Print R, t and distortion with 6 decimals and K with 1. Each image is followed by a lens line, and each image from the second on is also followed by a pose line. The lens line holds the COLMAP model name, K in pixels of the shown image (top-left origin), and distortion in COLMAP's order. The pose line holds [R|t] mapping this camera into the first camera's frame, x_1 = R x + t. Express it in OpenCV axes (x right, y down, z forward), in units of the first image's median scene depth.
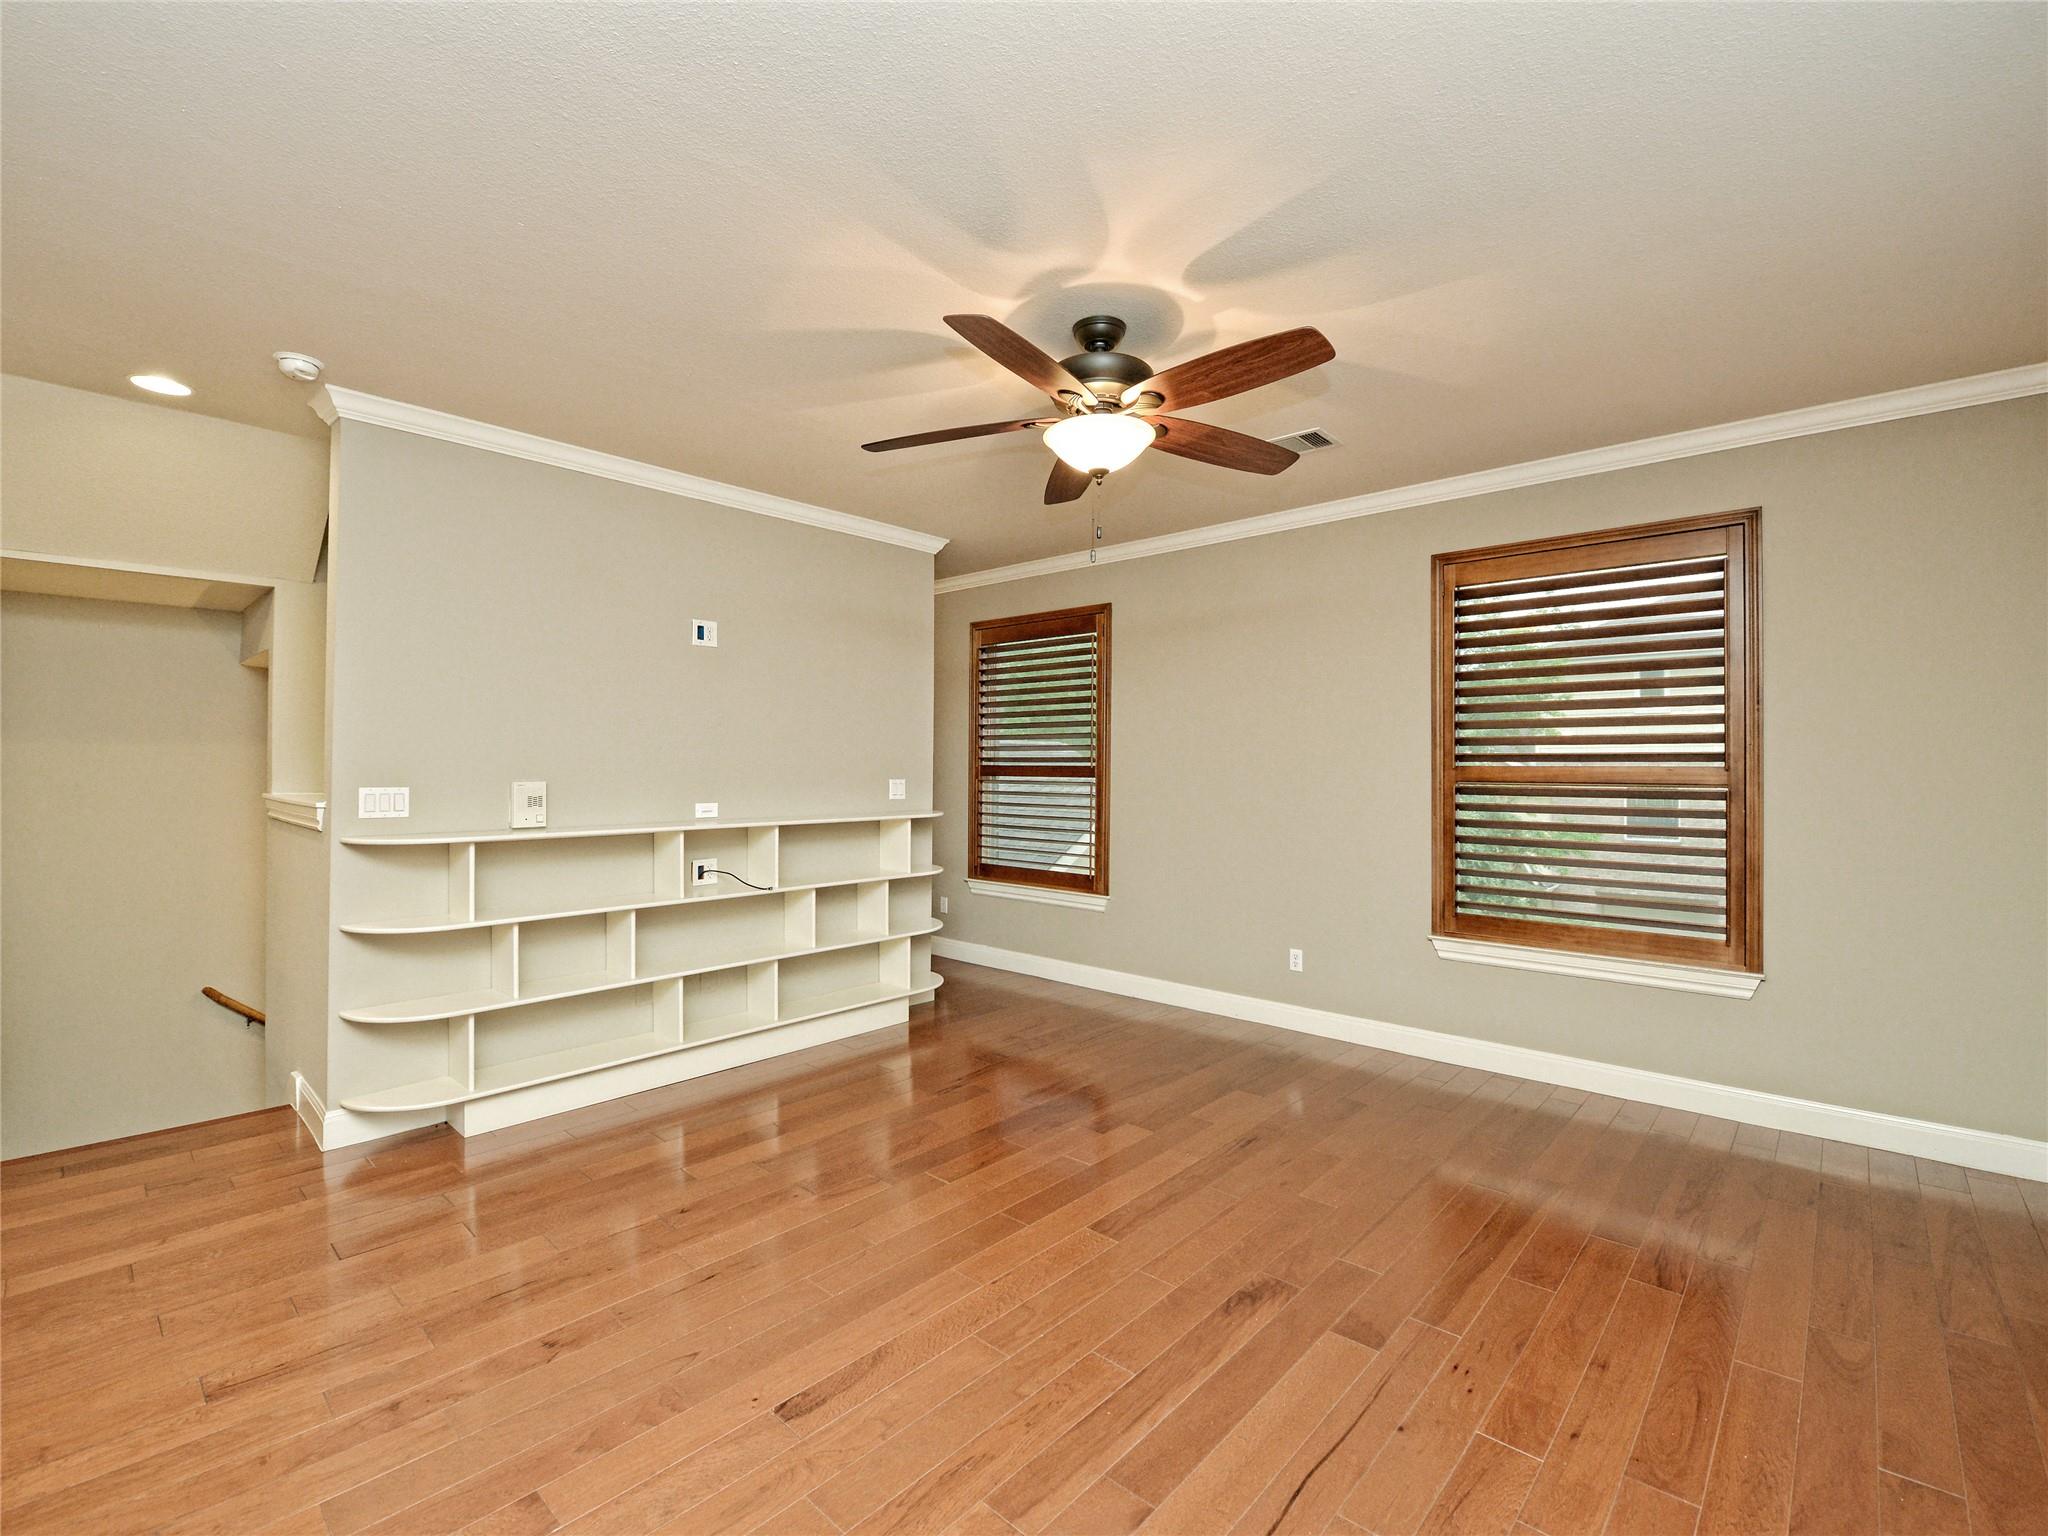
lens RADIAL K [[912.1, 0, 1033.7], [0, 912.1, 764.2], [0, 0, 1]] dist [-0.003319, -0.000433]
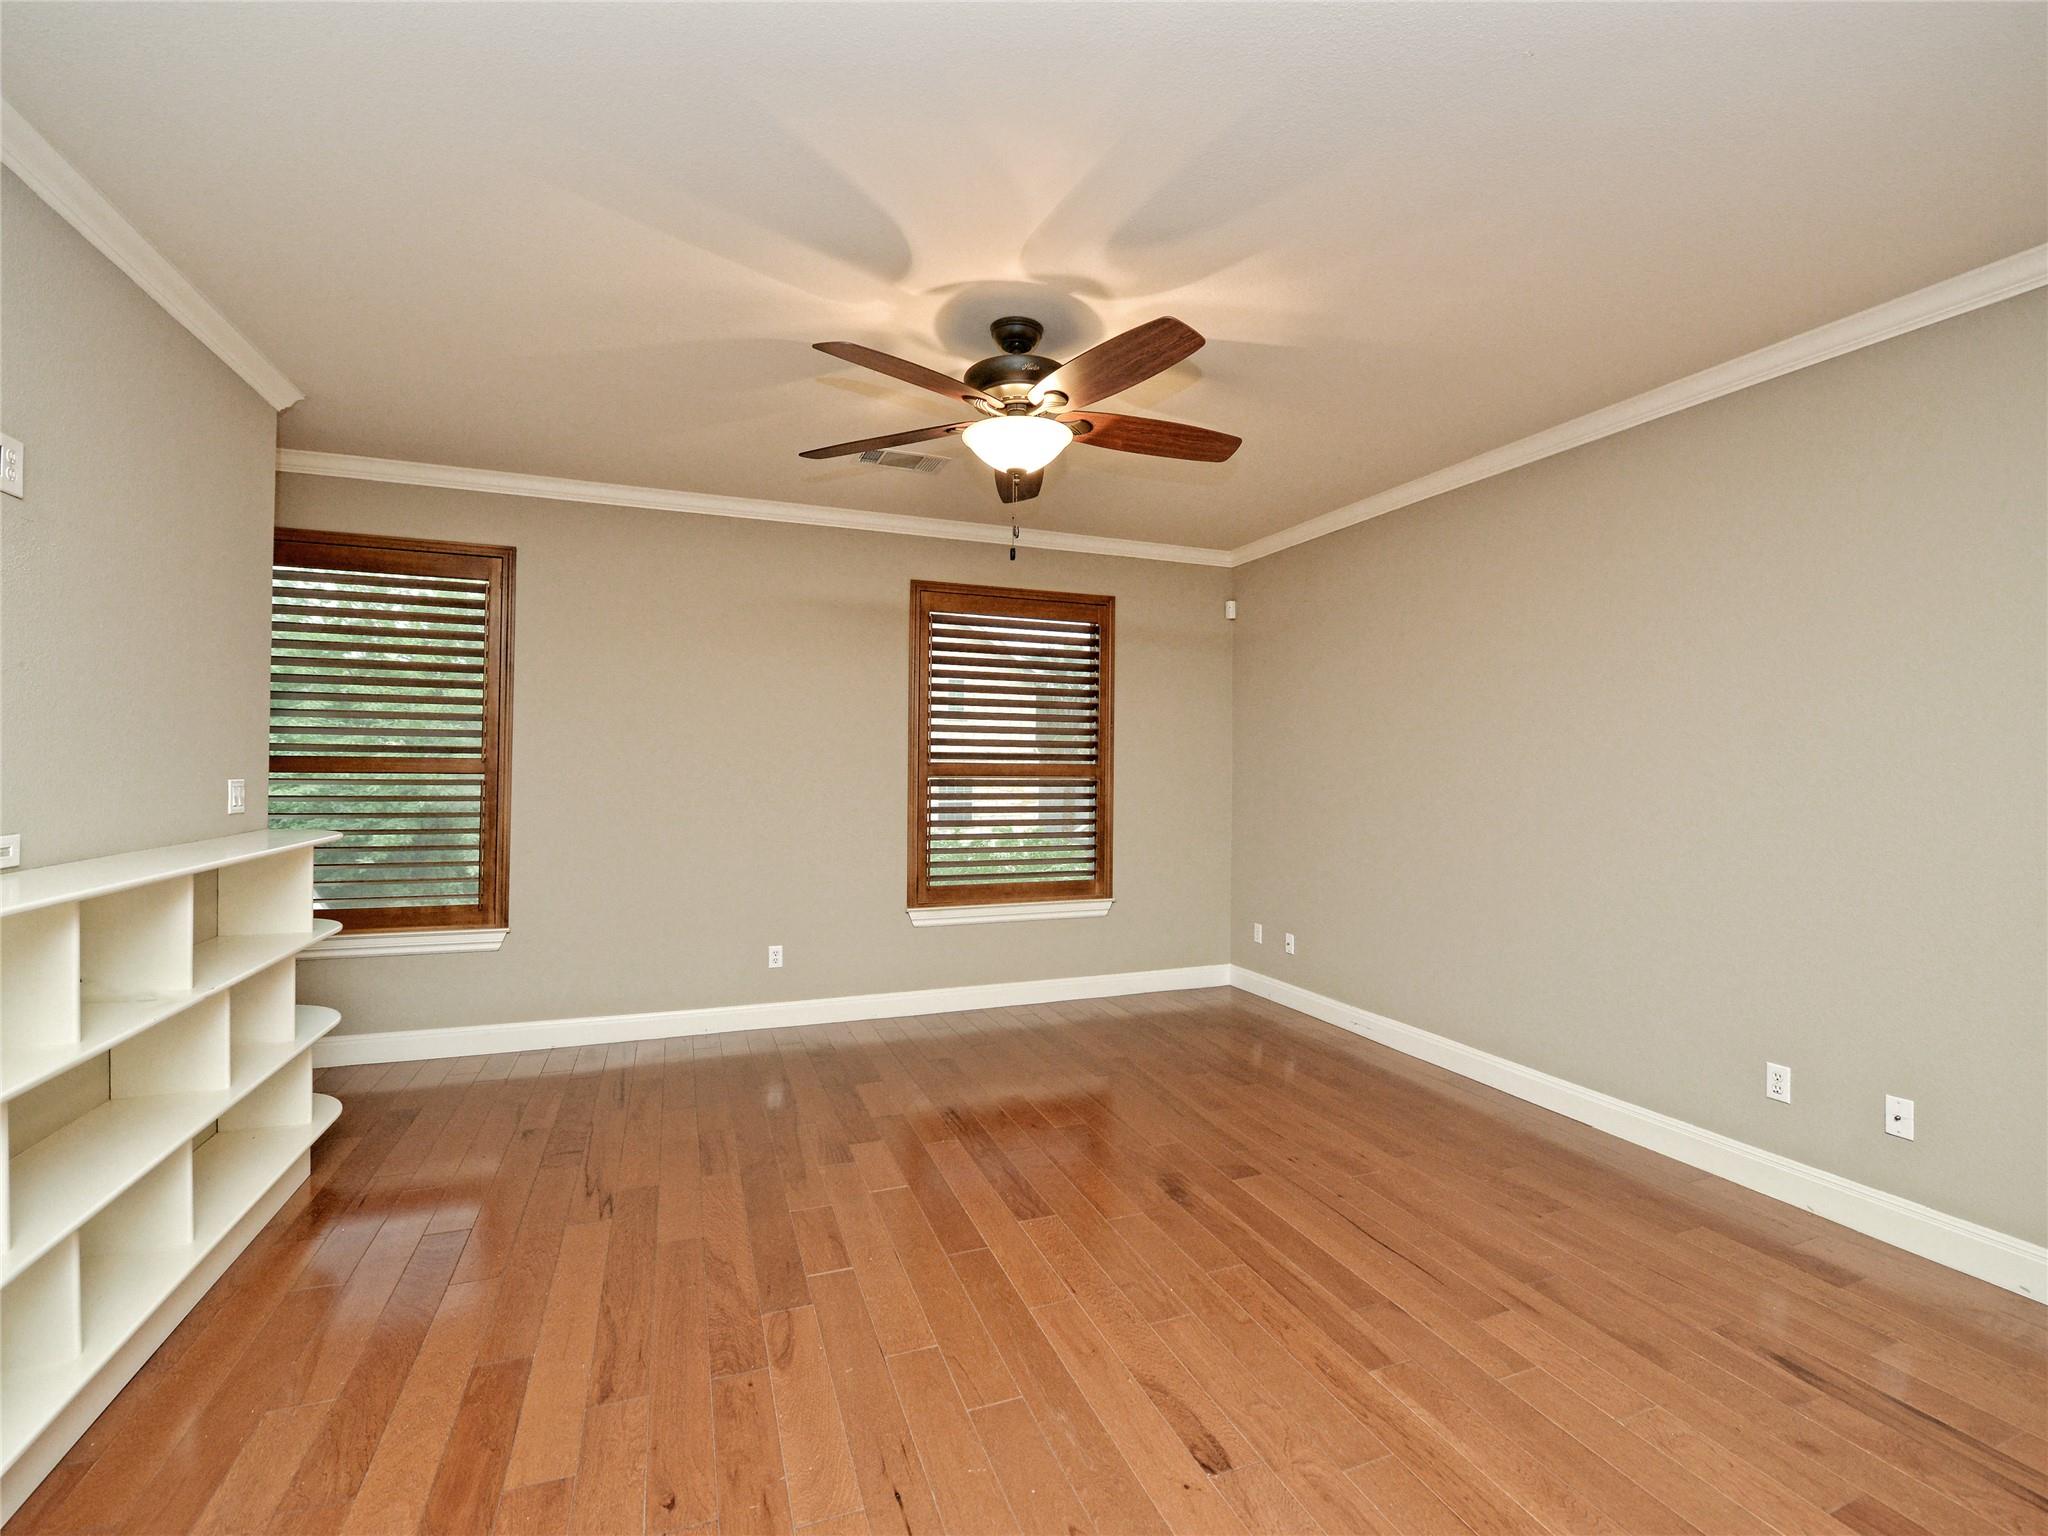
lens RADIAL K [[913.9, 0, 1034.7], [0, 913.9, 771.7], [0, 0, 1]] dist [-0.002453, -0.000236]
pose [[0.448716, -0.007068, 0.893646, -0.603949], [-0.011155, 0.999847, 0.013510, -0.004249], [-0.893605, -0.016031, 0.448569, 0.386574]]
